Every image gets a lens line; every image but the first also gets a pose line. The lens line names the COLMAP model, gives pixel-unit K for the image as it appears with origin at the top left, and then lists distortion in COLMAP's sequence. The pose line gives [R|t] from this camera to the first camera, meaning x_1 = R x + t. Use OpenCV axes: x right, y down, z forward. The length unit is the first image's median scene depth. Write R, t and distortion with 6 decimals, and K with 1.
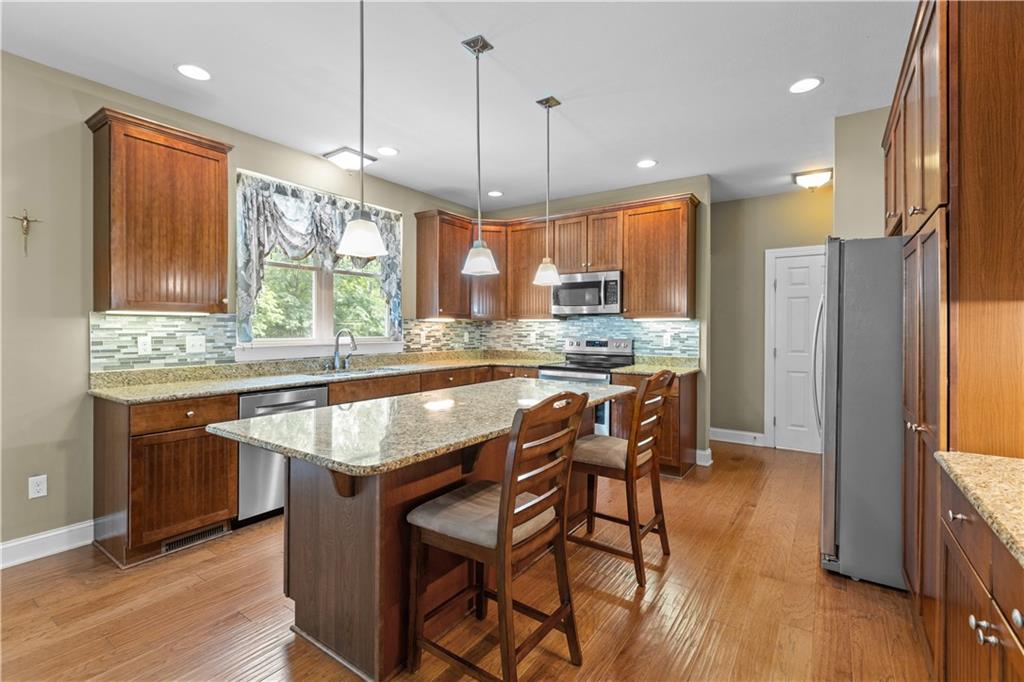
lens RADIAL K [[463.8, 0, 511.4], [0, 463.8, 336.4], [0, 0, 1]] dist [0.000343, 0.001048]
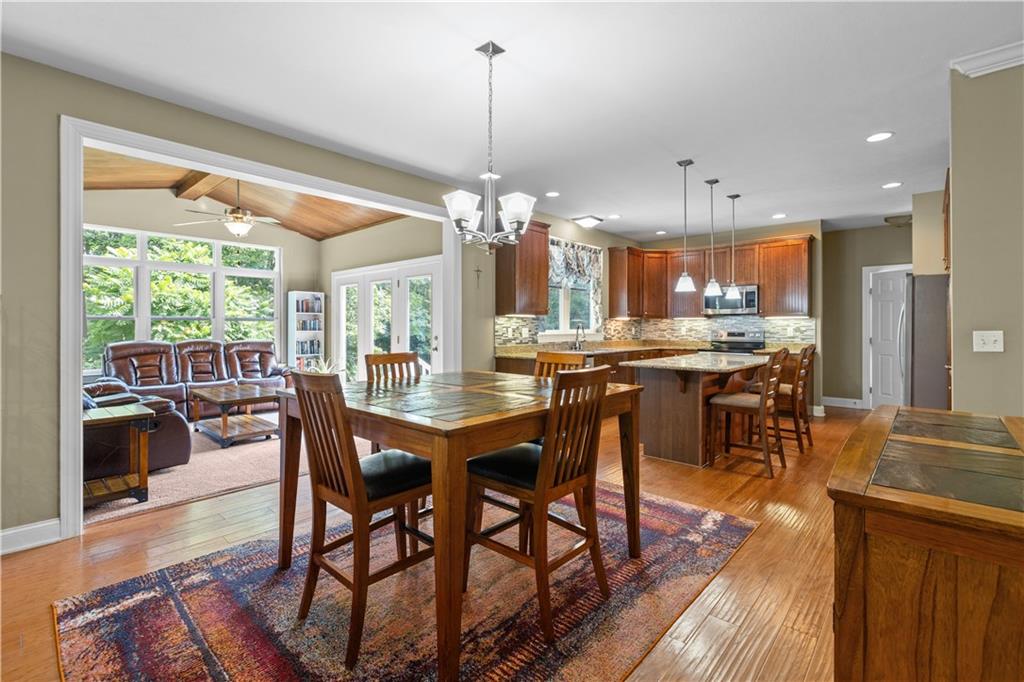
lens RADIAL K [[463.8, 0, 511.0], [0, 463.8, 332.0], [0, 0, 1]] dist [0.000343, 0.001048]
pose [[0.991528, -0.001130, -0.129889, -0.354005], [0.000250, 0.999977, -0.006790, 0.019063], [0.129894, 0.006700, 0.991505, -0.575989]]
